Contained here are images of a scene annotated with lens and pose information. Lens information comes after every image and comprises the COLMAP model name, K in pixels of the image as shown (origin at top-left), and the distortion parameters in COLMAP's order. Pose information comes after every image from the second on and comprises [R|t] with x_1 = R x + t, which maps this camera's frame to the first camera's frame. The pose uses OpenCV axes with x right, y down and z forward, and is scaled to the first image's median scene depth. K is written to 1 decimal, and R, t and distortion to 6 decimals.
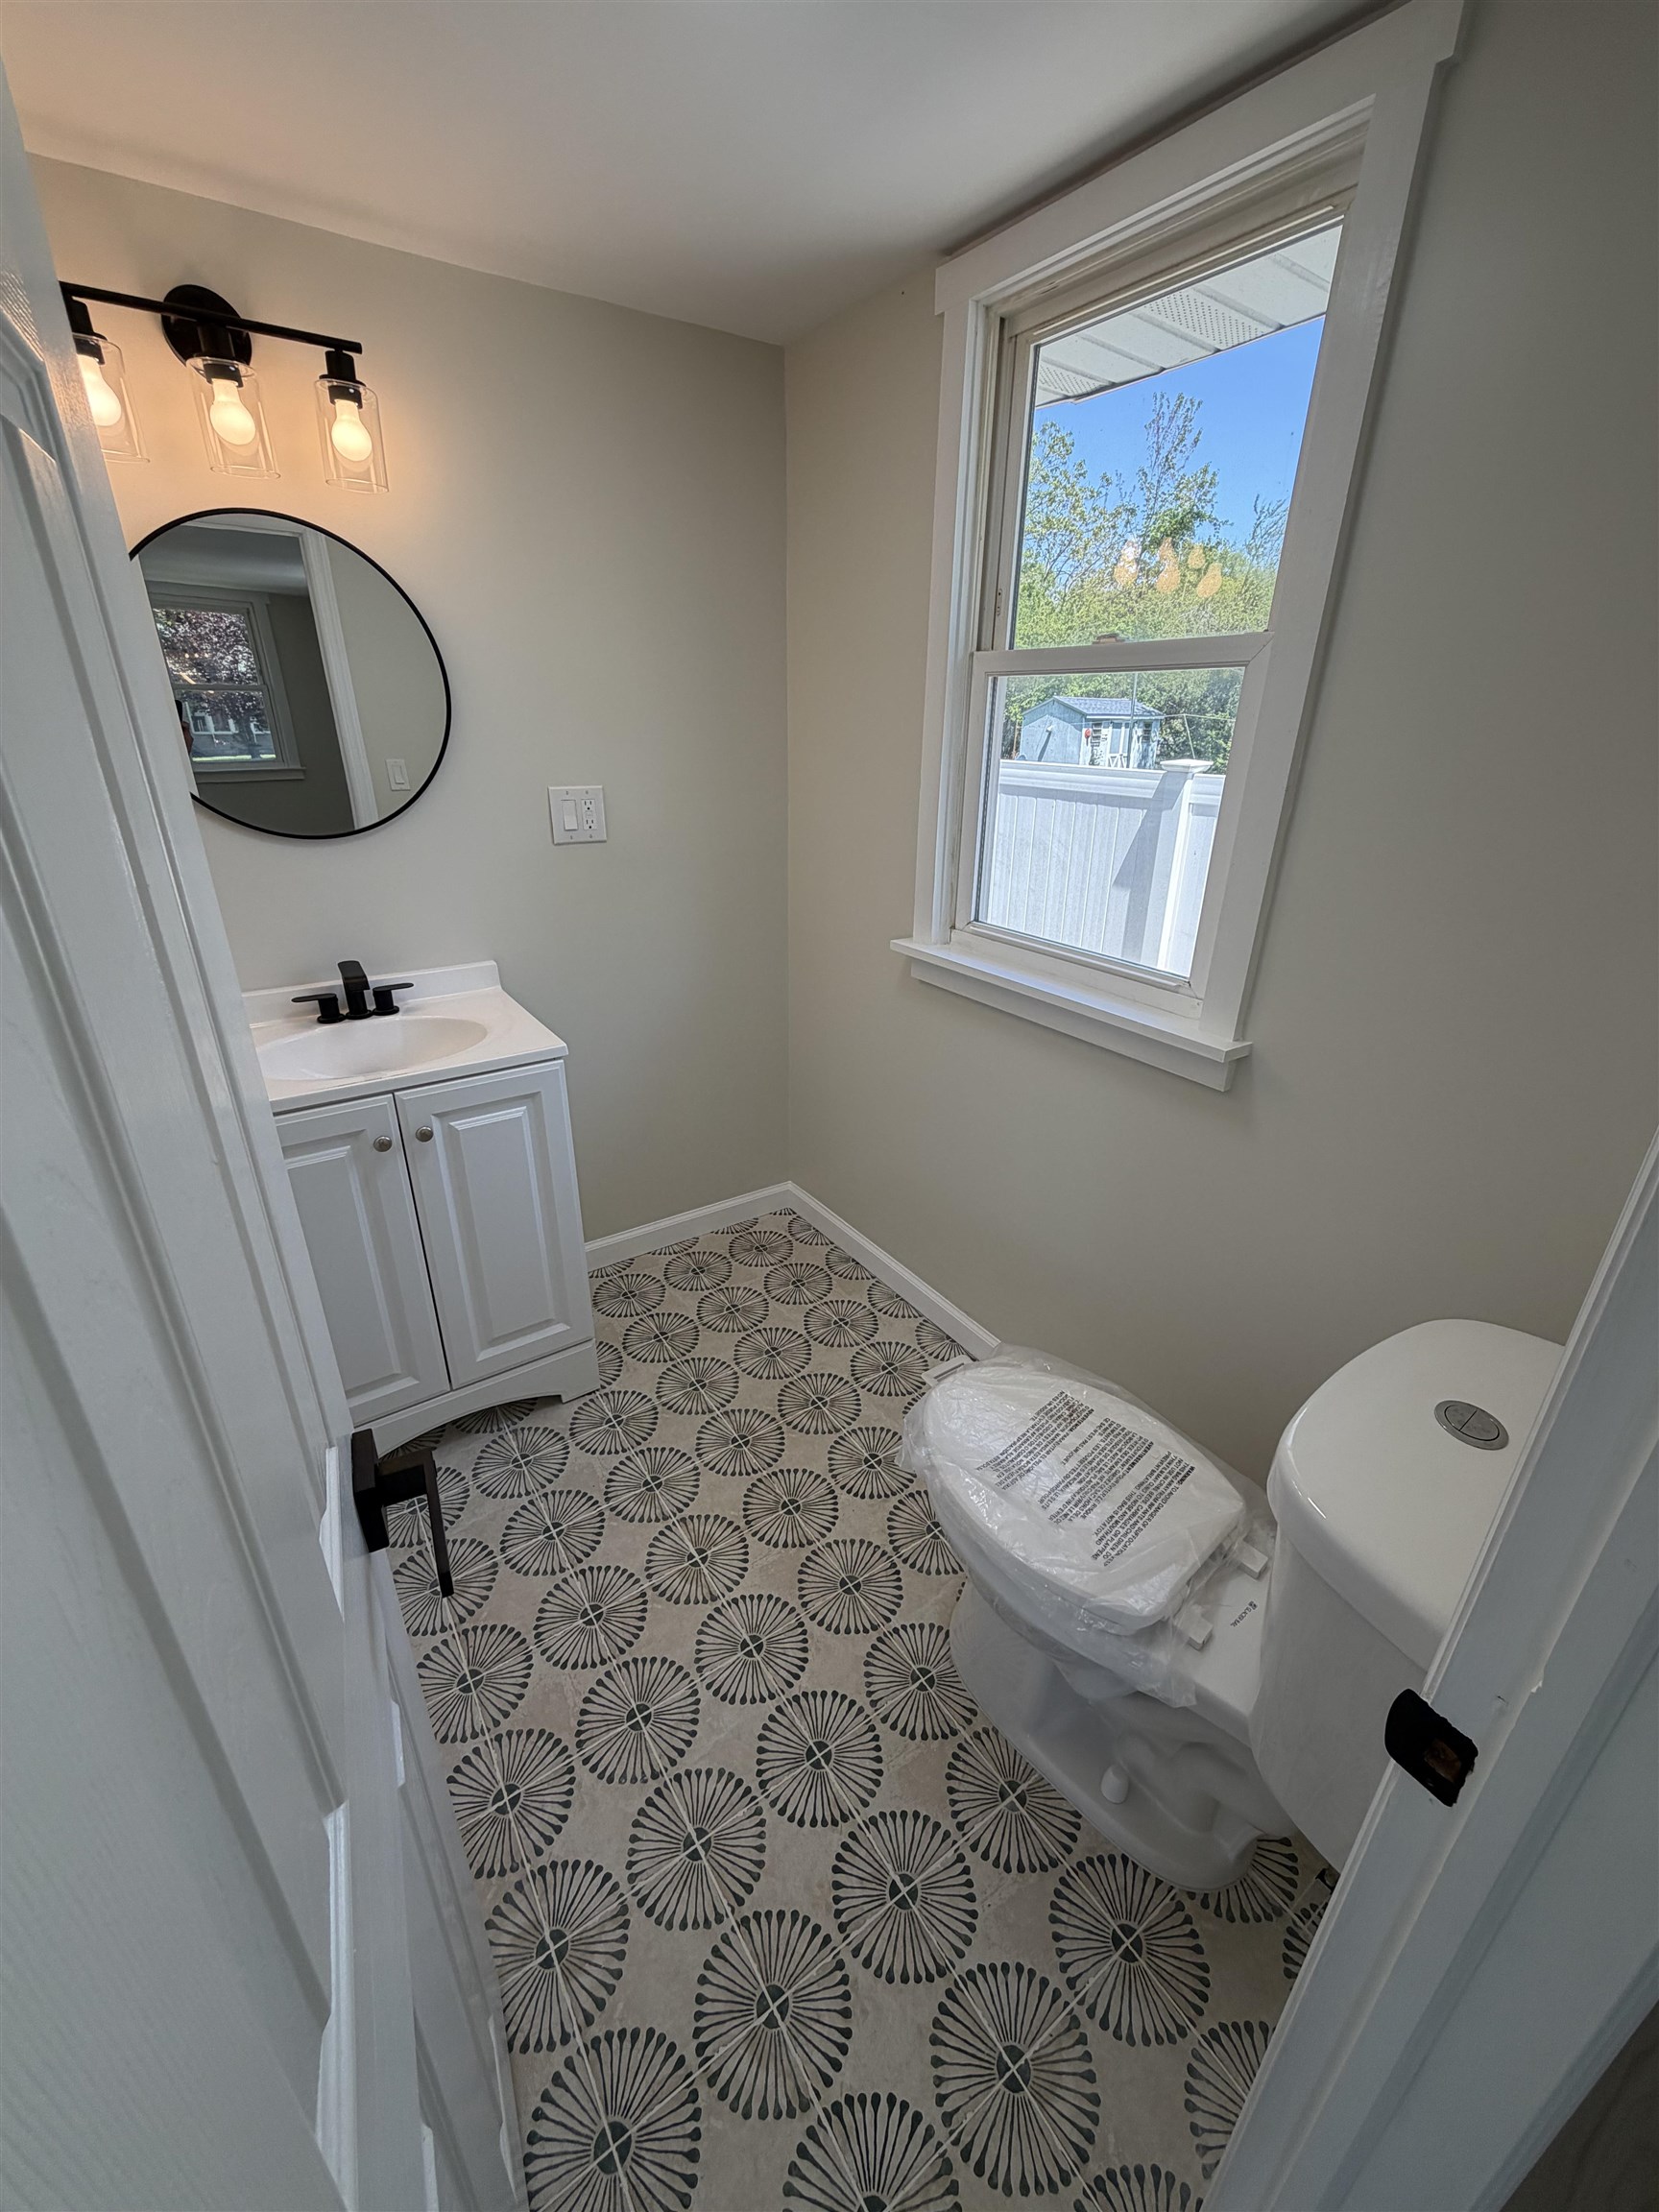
lens RADIAL K [[885.4, 0, 828.1], [0, 885.4, 1095.1], [0, 0, 1]] dist [0.002337, -0.000169]
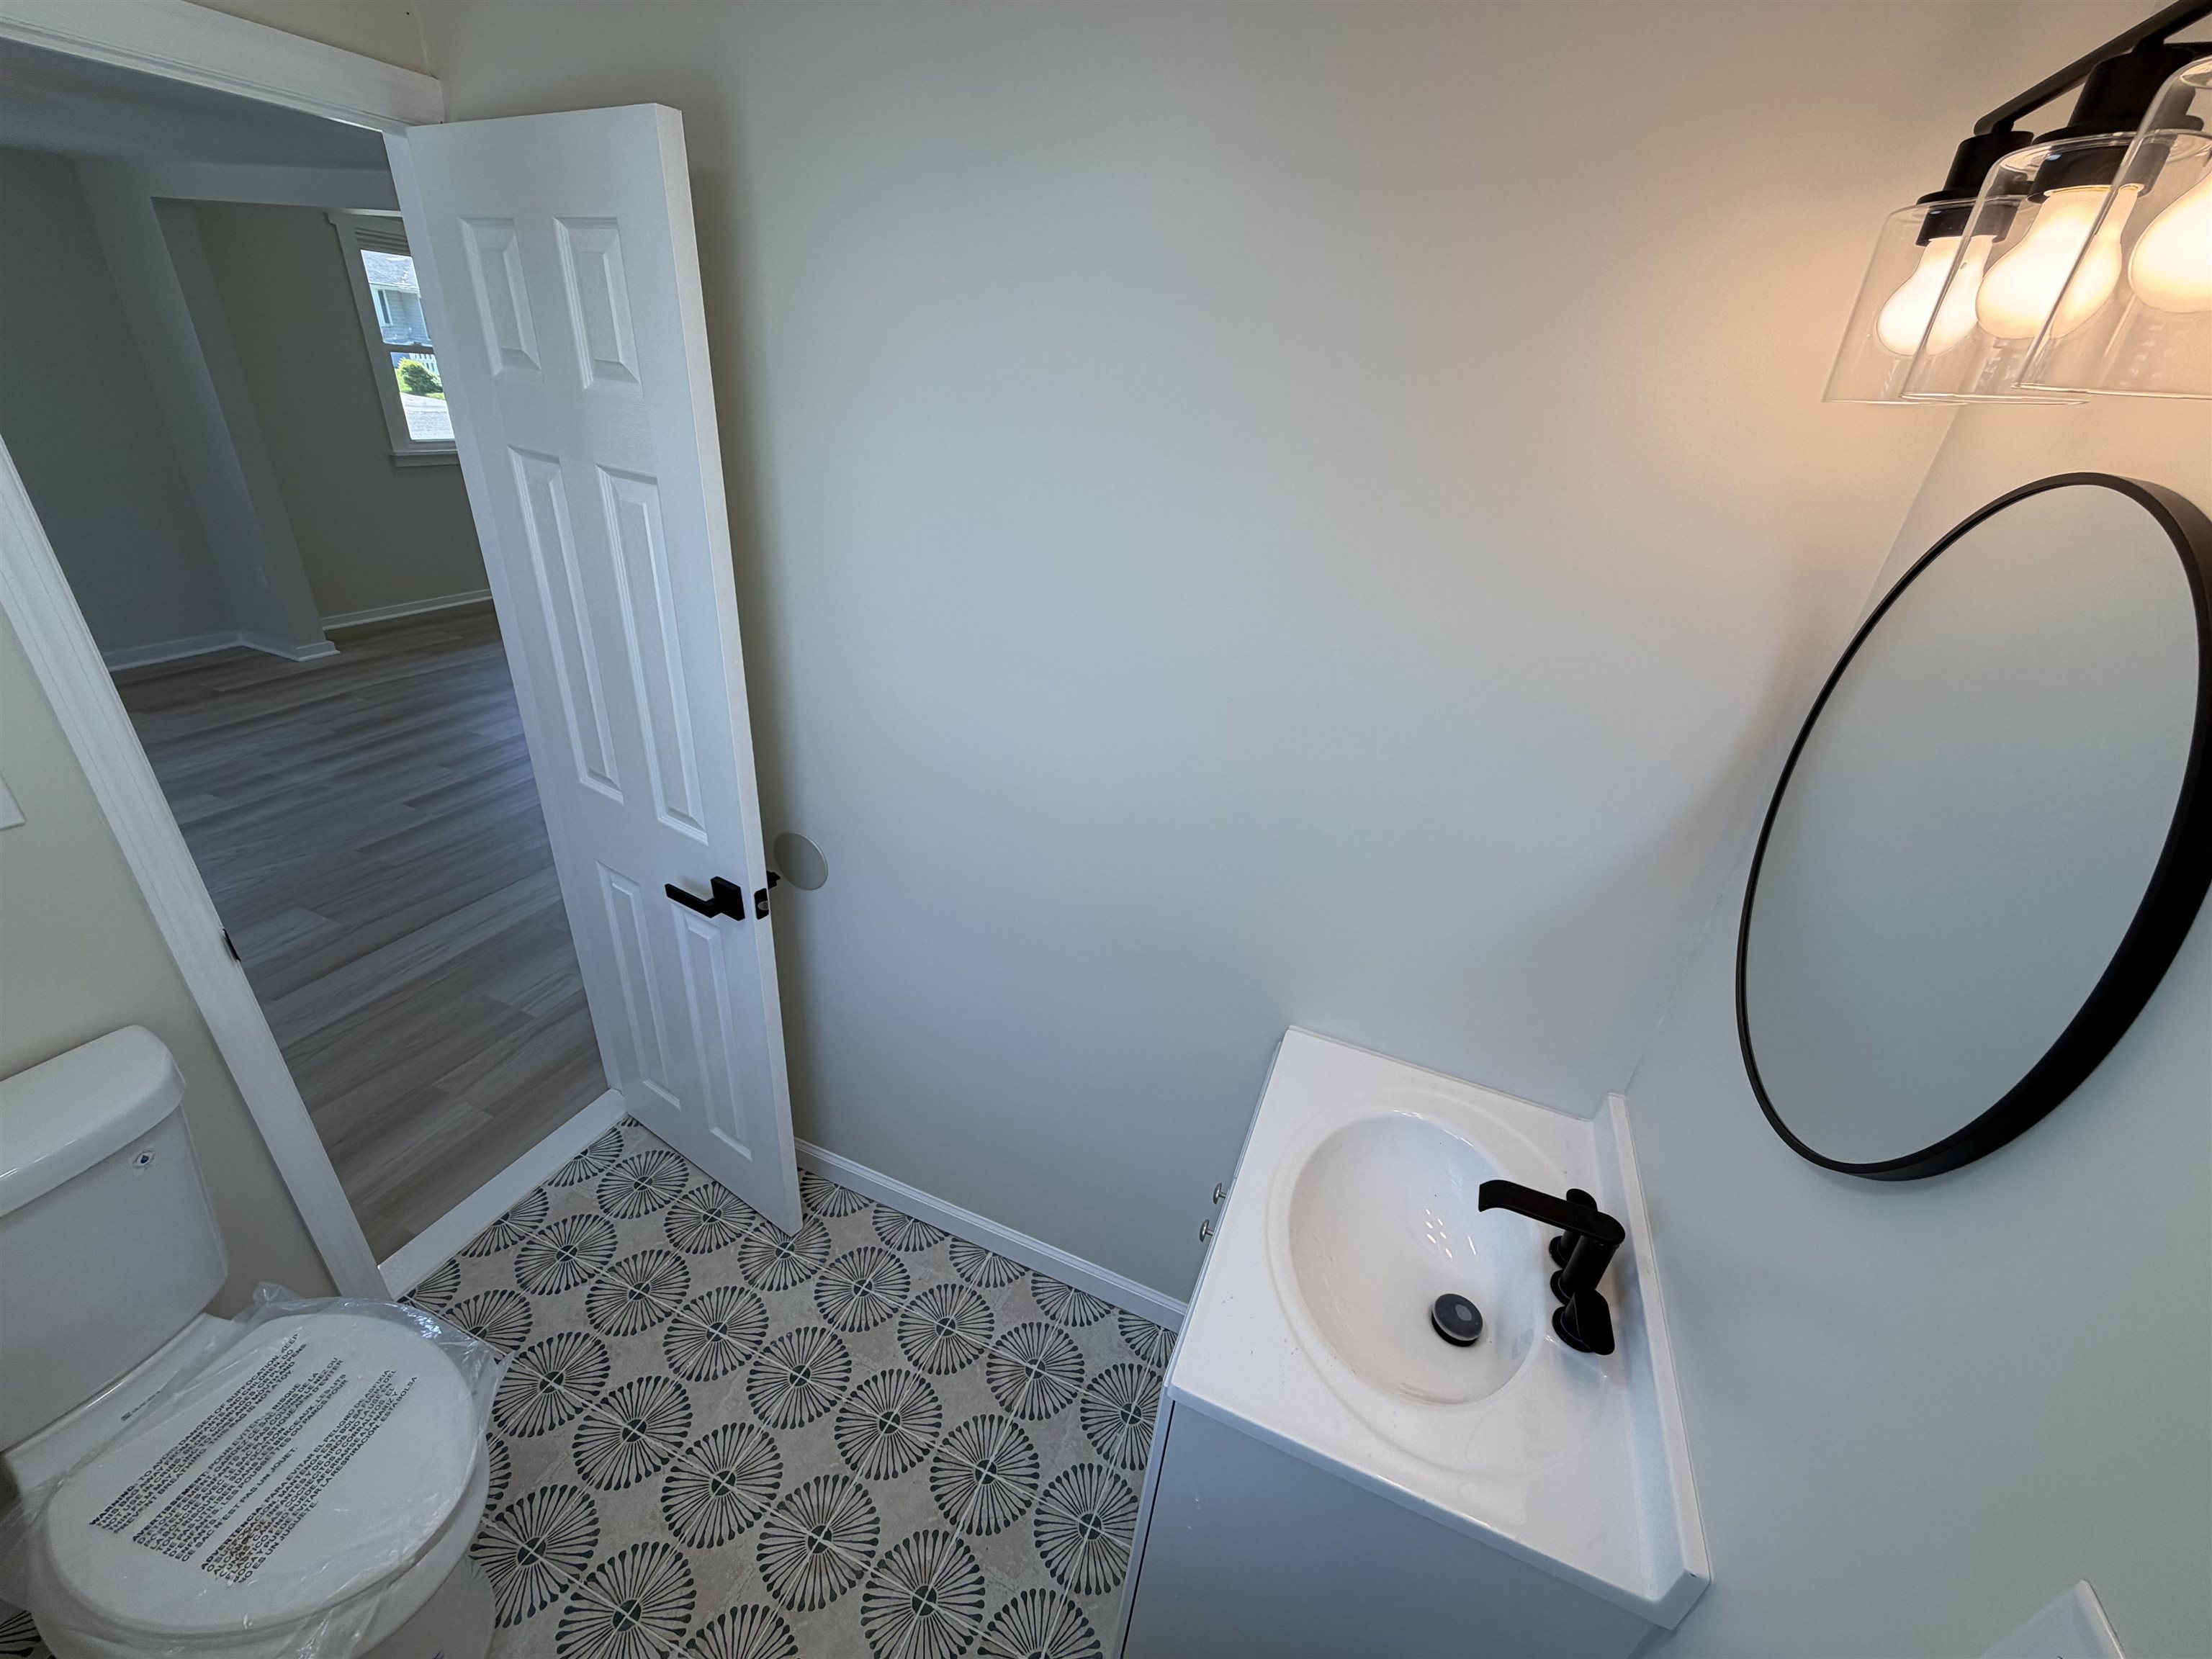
lens RADIAL K [[885.4, 0, 1098.8], [0, 885.4, 827.2], [0, 0, 1]] dist [0.002337, -0.000169]
pose [[-0.829957, 0.184563, -0.526411, -0.043865], [-0.300645, 0.646896, 0.700813, -0.696000], [0.469877, 0.739907, -0.481408, 1.081781]]
